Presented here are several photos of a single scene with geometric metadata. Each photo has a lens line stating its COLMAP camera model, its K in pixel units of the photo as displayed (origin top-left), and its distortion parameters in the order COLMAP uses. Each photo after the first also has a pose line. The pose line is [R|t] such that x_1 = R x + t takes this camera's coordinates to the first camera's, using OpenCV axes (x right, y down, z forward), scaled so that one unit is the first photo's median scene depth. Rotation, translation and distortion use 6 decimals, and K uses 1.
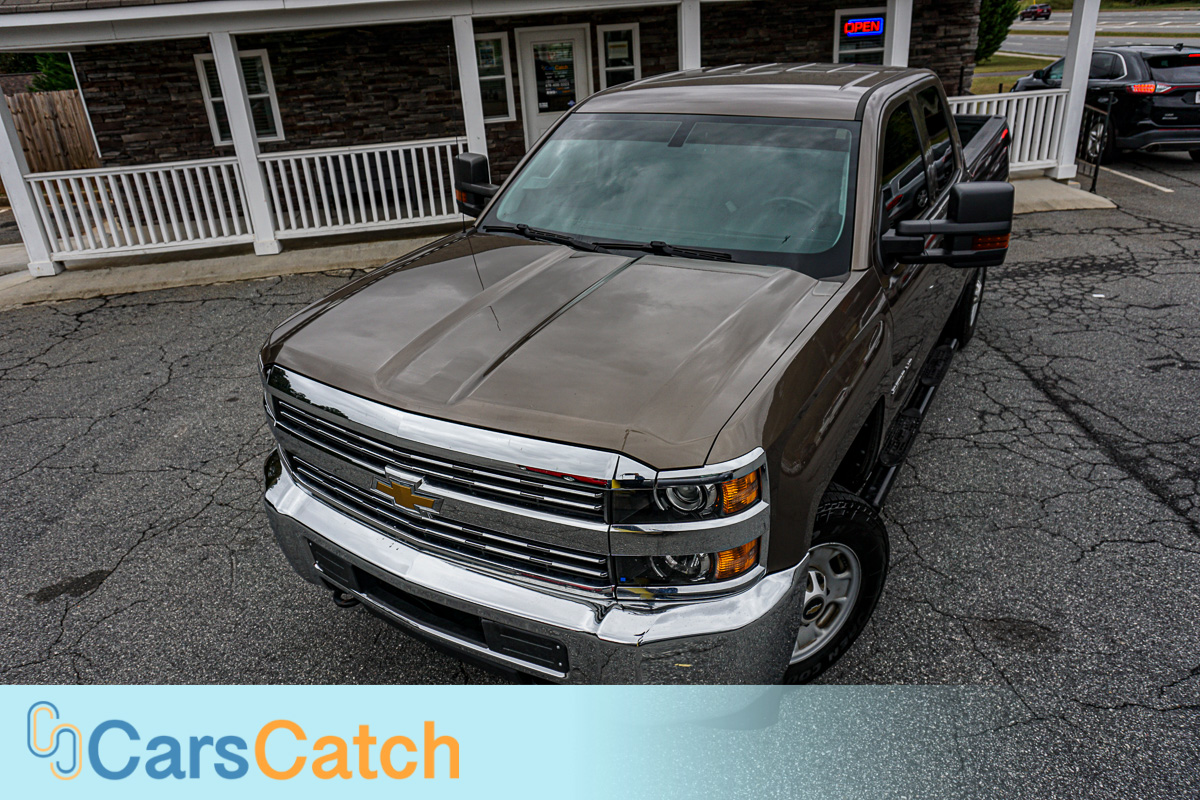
lens RADIAL K [[806.9, 0, 597.3], [0, 806.9, 389.2], [0, 0, 1]] dist [-0.039373, 0.029052]
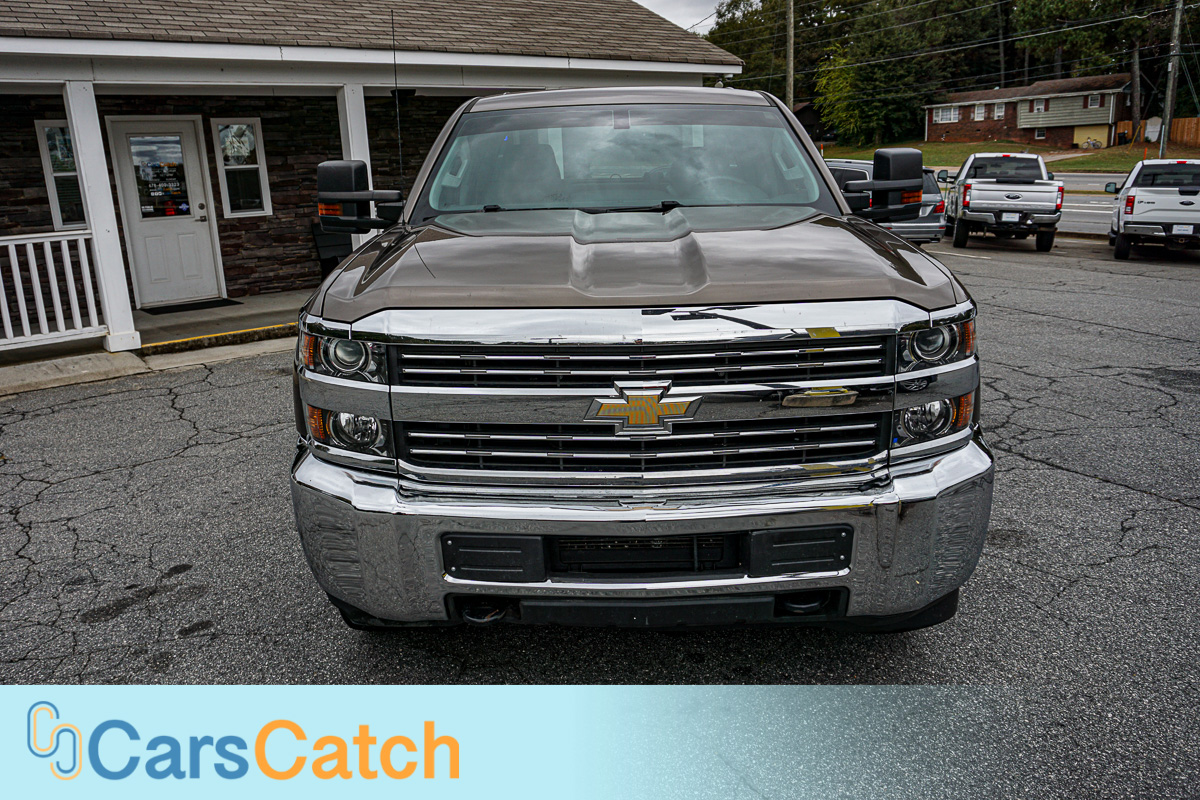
lens RADIAL K [[918.0, 0, 600.0], [0, 918.0, 400.0], [0, 0, 1]] dist [-0.016460, 0.009632]
pose [[0.856998, -0.108027, 0.503869, -0.176095], [0.202358, 0.969786, -0.136261, 0.056192], [-0.473925, 0.218738, 0.852965, 0.041657]]
